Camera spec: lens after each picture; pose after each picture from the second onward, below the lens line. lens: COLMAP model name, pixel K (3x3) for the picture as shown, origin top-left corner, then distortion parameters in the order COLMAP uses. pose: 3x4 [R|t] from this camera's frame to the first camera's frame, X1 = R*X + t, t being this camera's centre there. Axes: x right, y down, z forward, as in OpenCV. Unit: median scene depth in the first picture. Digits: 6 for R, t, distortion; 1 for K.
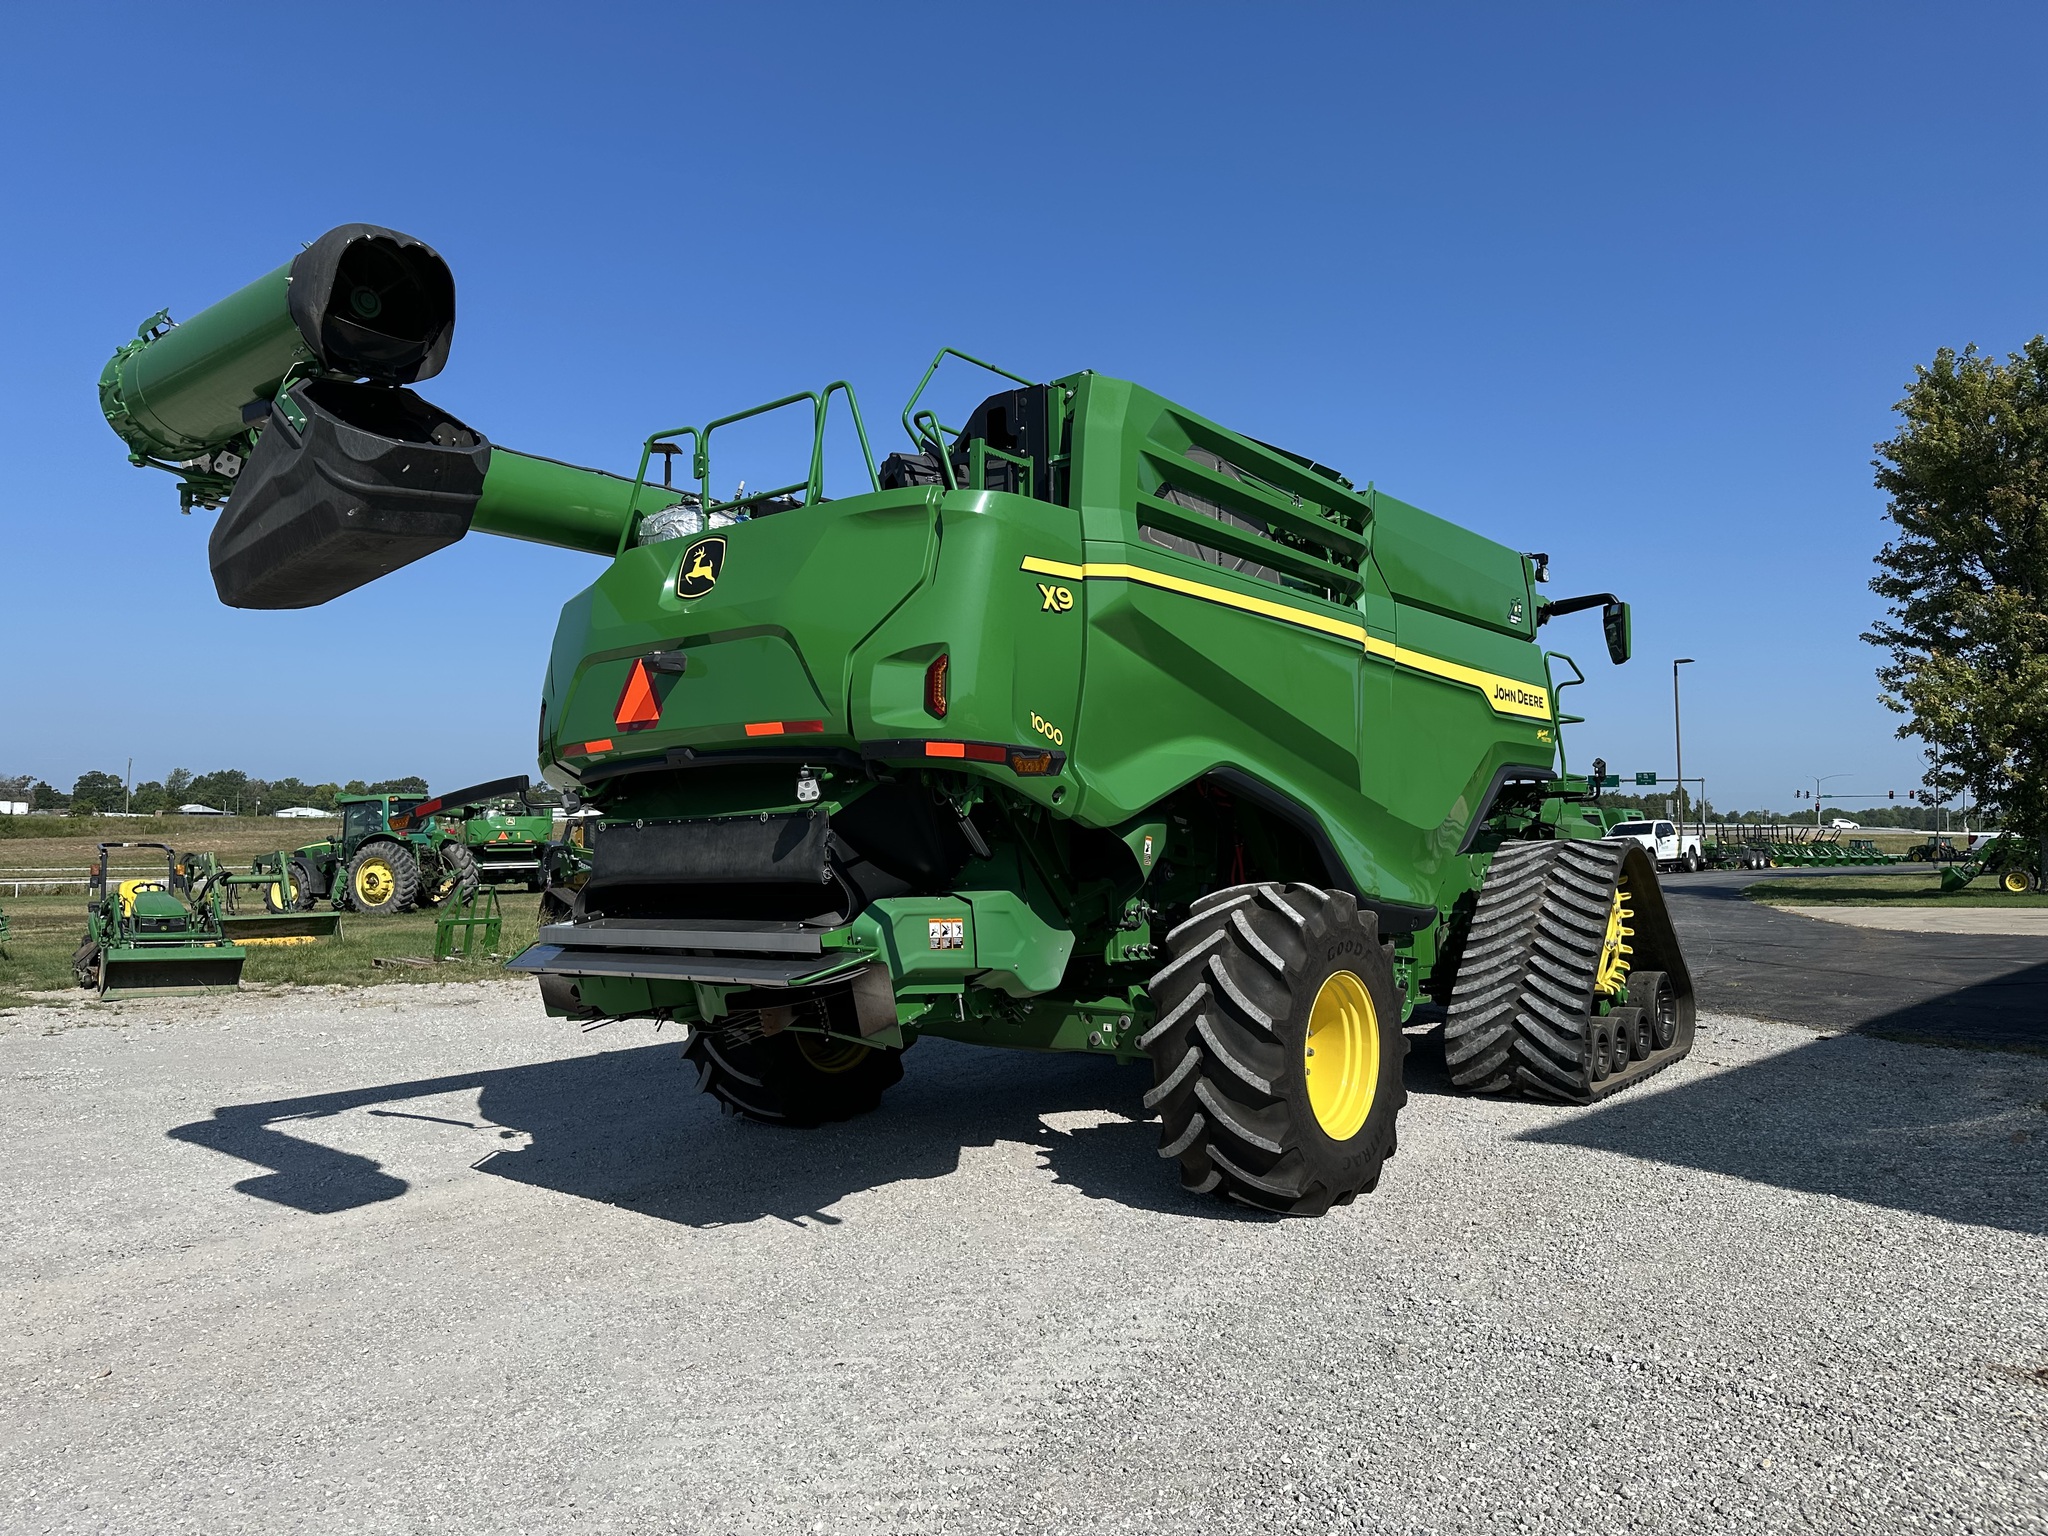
lens RADIAL K [[1450.3, 0, 1033.5], [0, 1450.3, 763.8], [0, 0, 1]] dist [0.124250, -0.224726]
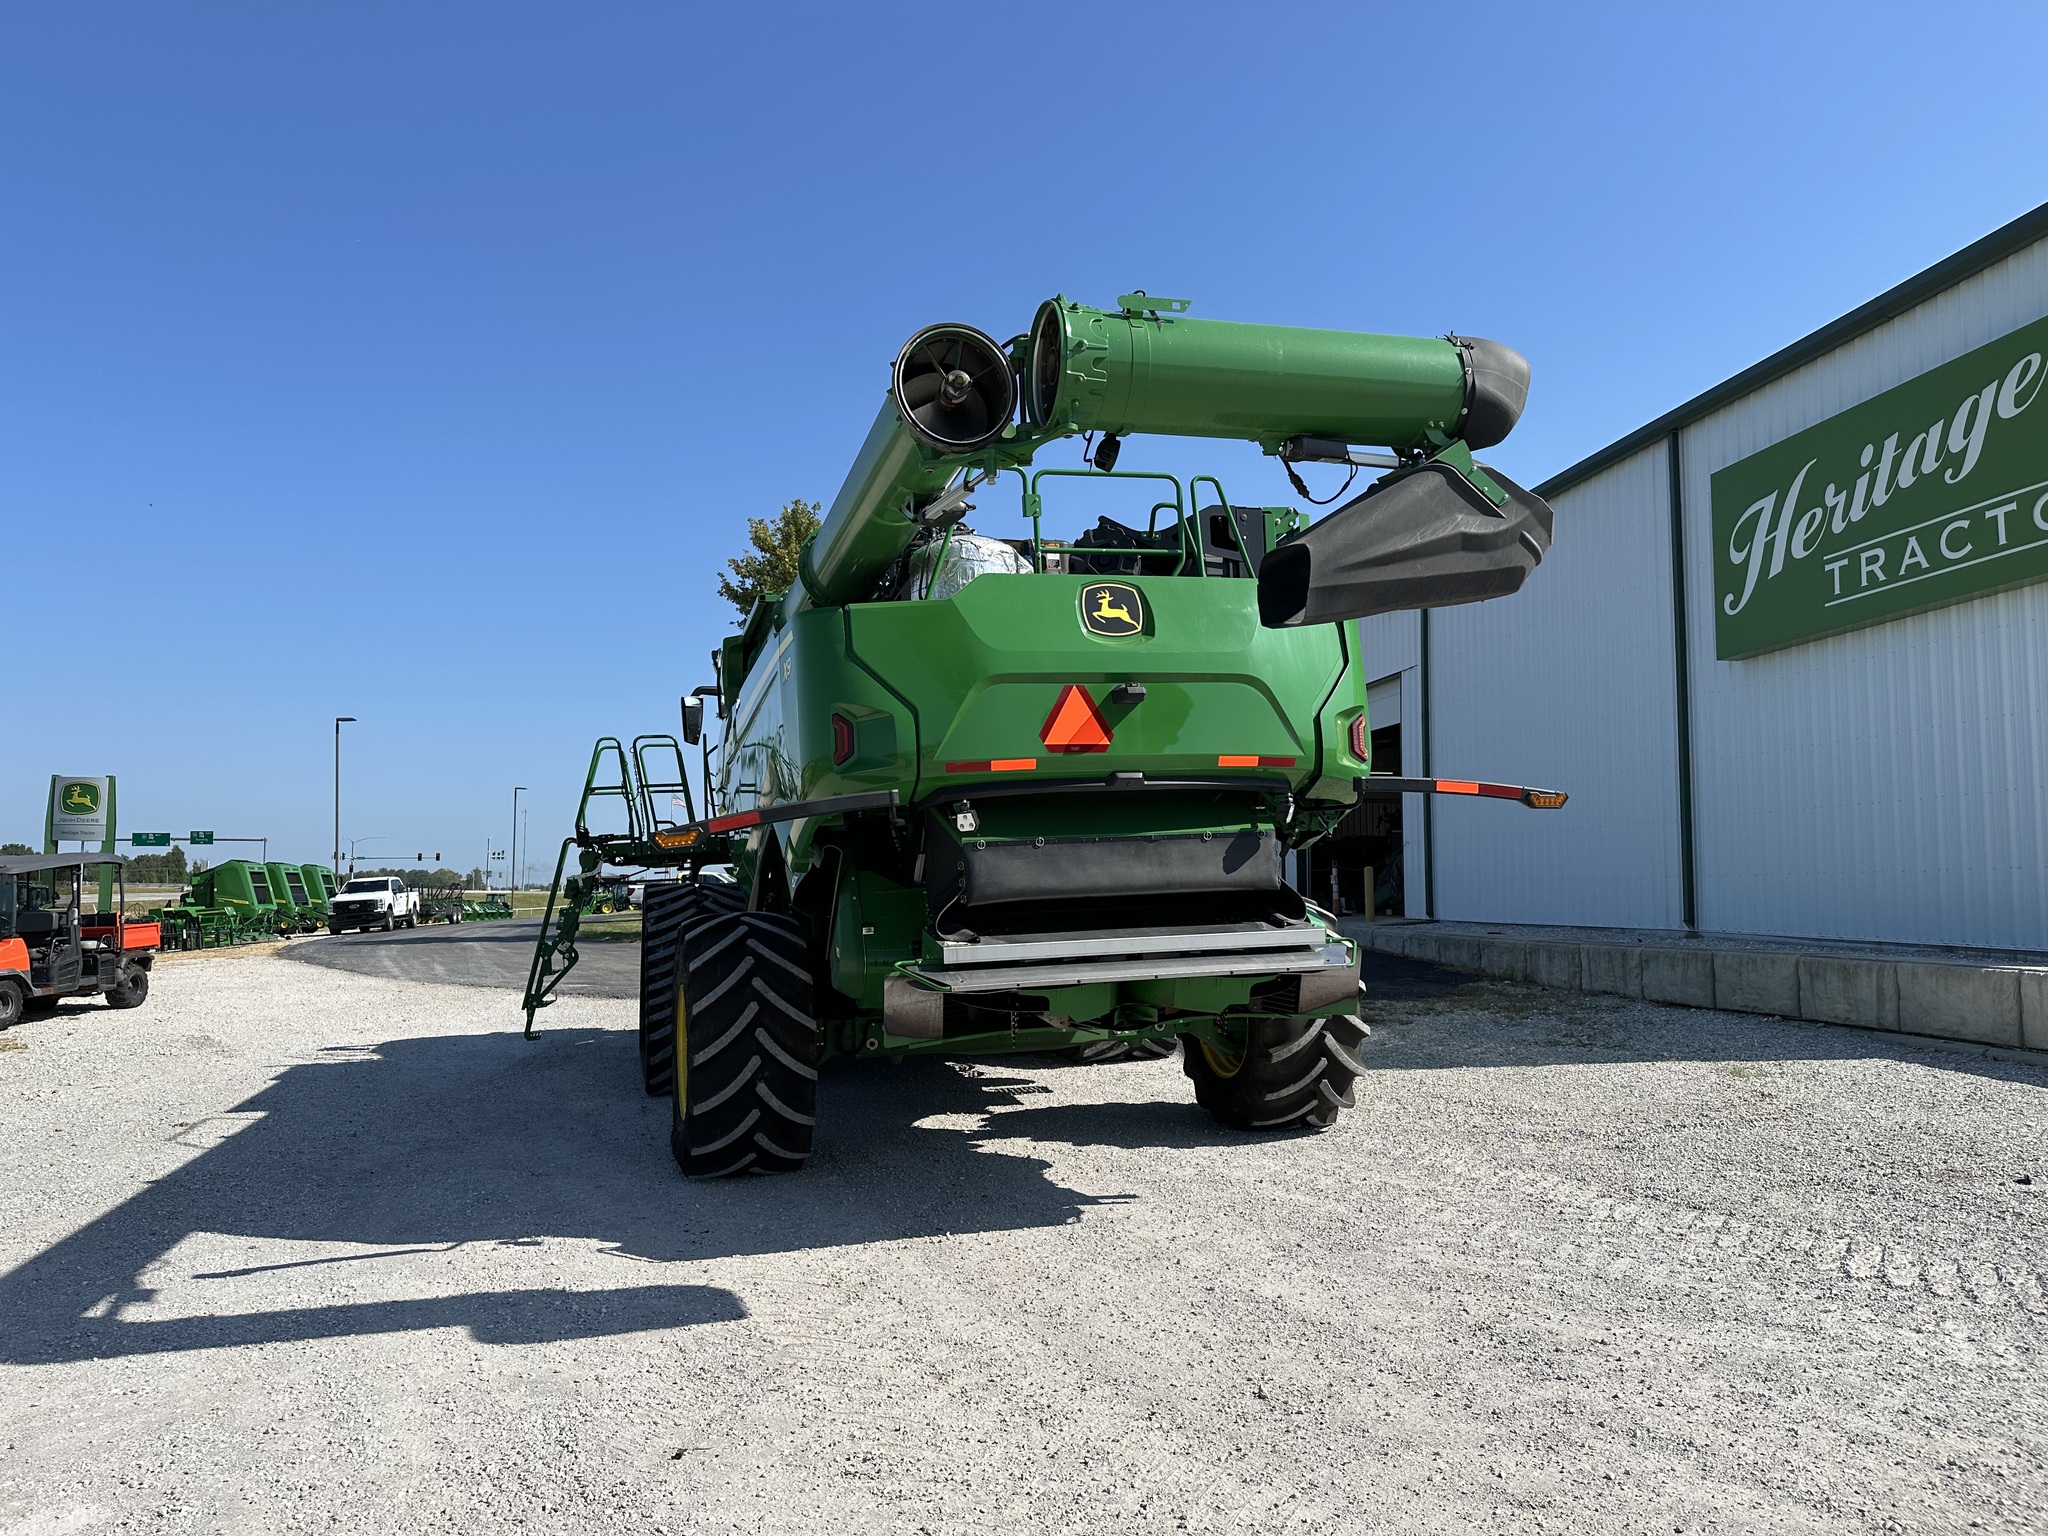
lens RADIAL K [[1438.0, 0, 1042.2], [0, 1438.0, 772.8], [0, 0, 1]] dist [0.081330, -0.116880]
pose [[0.575895, 0.053548, 0.815768, -1.142261], [-0.023214, 0.998521, -0.049157, 0.043641], [-0.817194, 0.009372, 0.576287, 0.420895]]
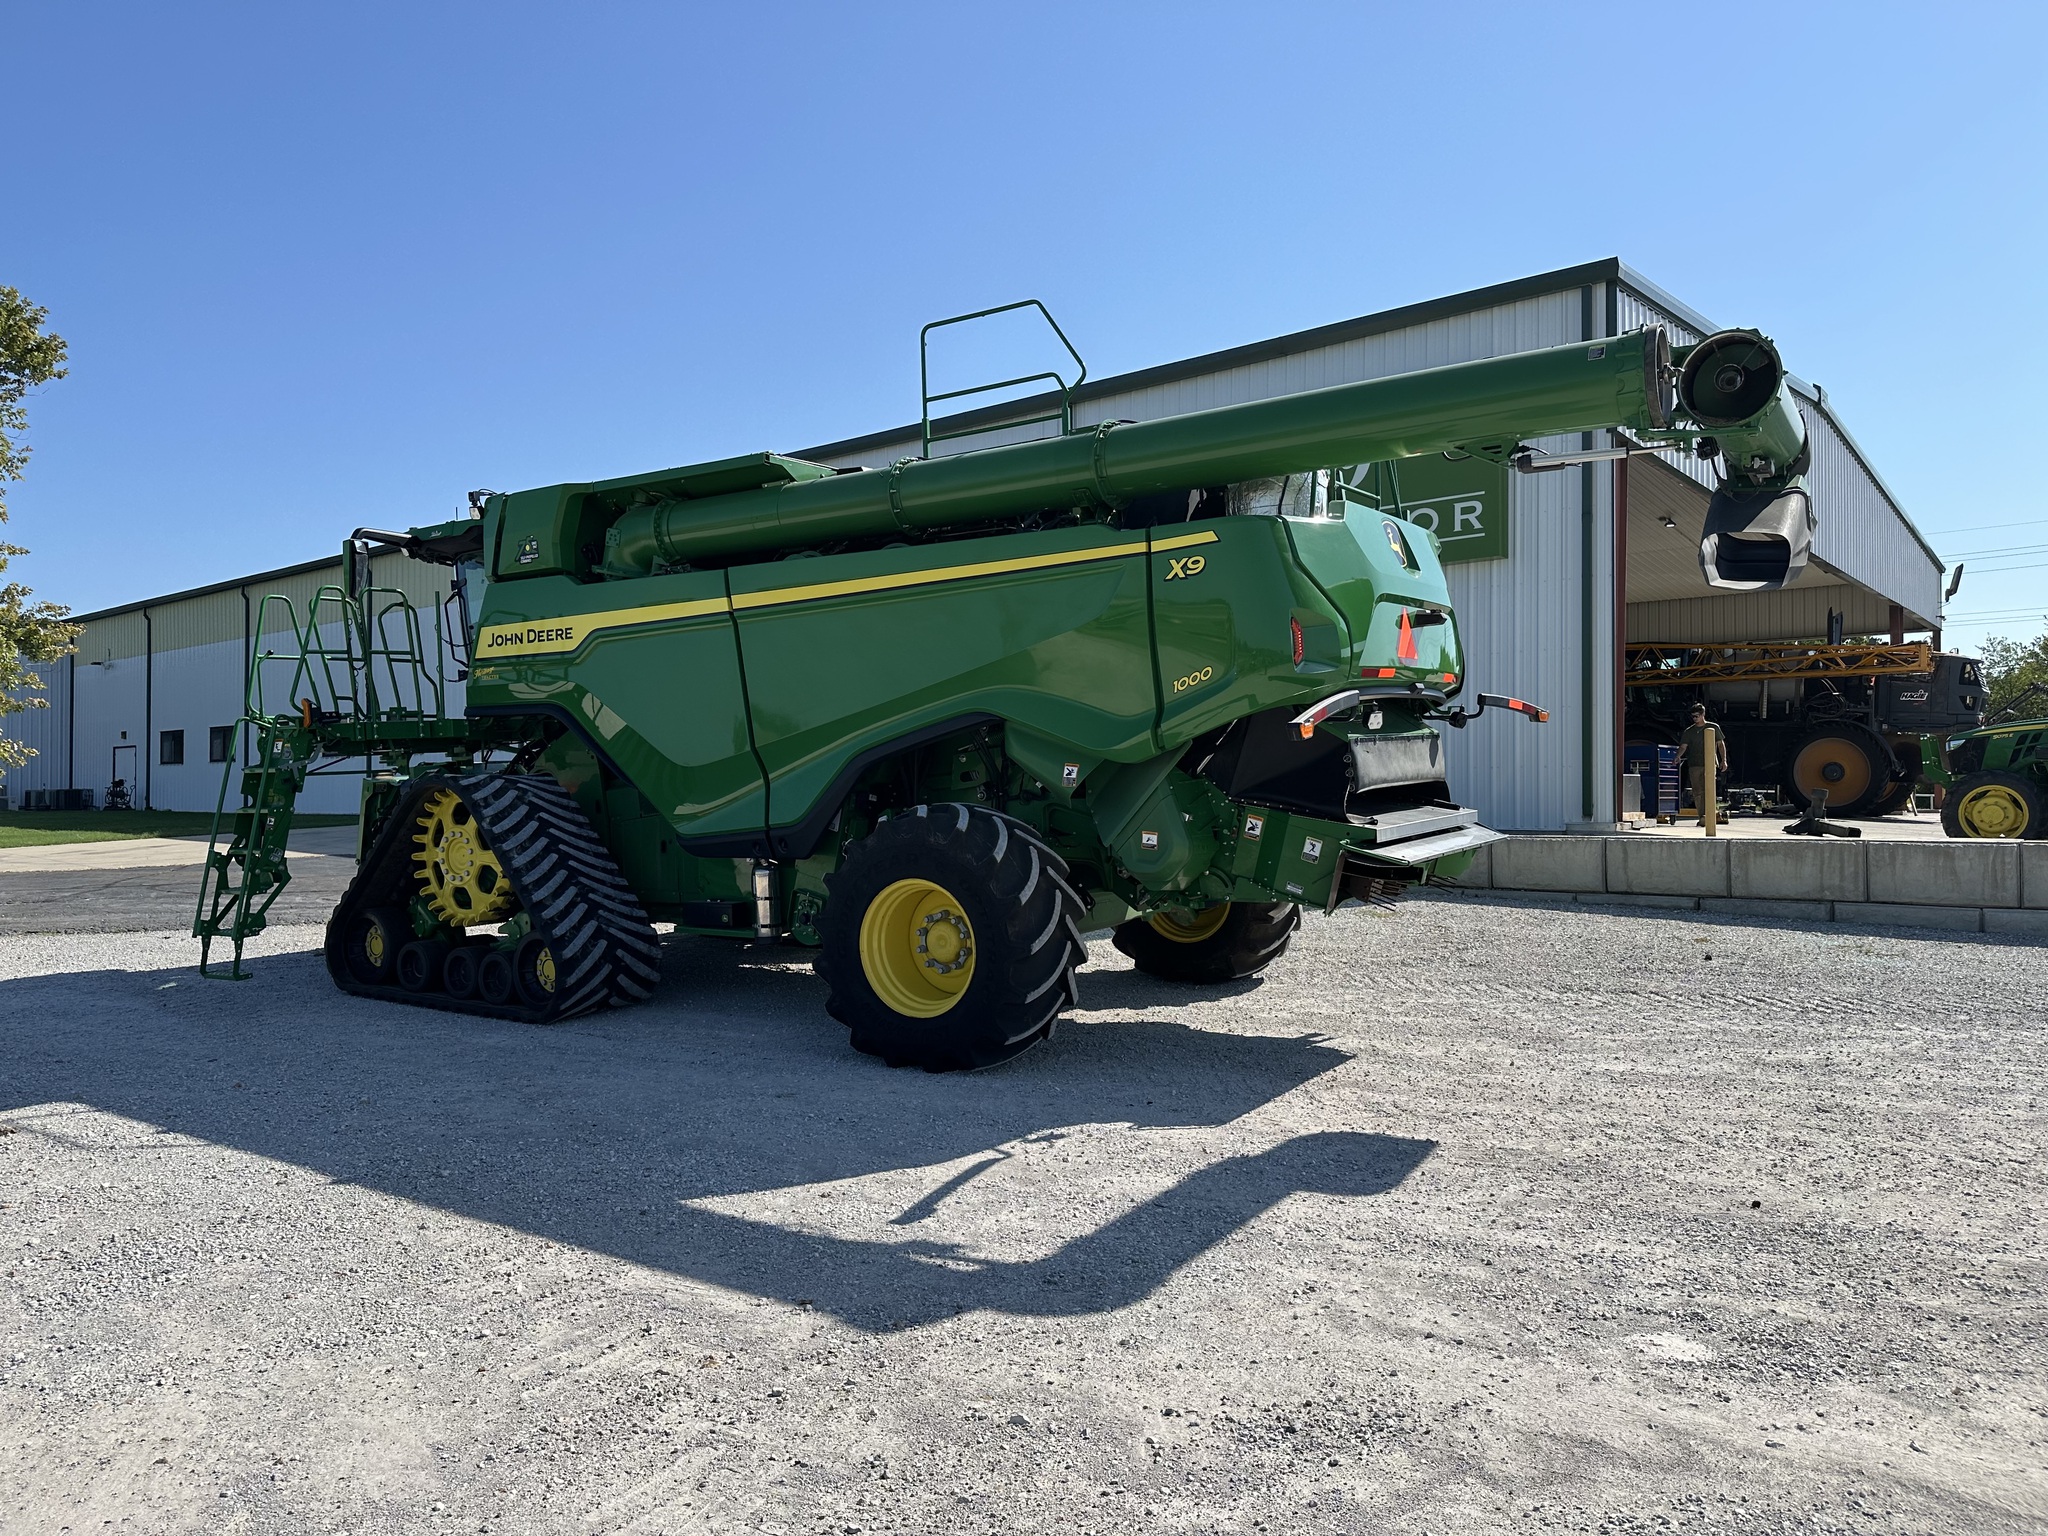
lens RADIAL K [[1438.0, 0, 1042.2], [0, 1438.0, 772.8], [0, 0, 1]] dist [0.081330, -0.116880]
pose [[-0.113139, -0.000279, 0.993579, -1.487670], [-0.036268, 0.999335, -0.003849, 0.087021], [-0.992917, -0.036471, -0.113073, 1.460029]]
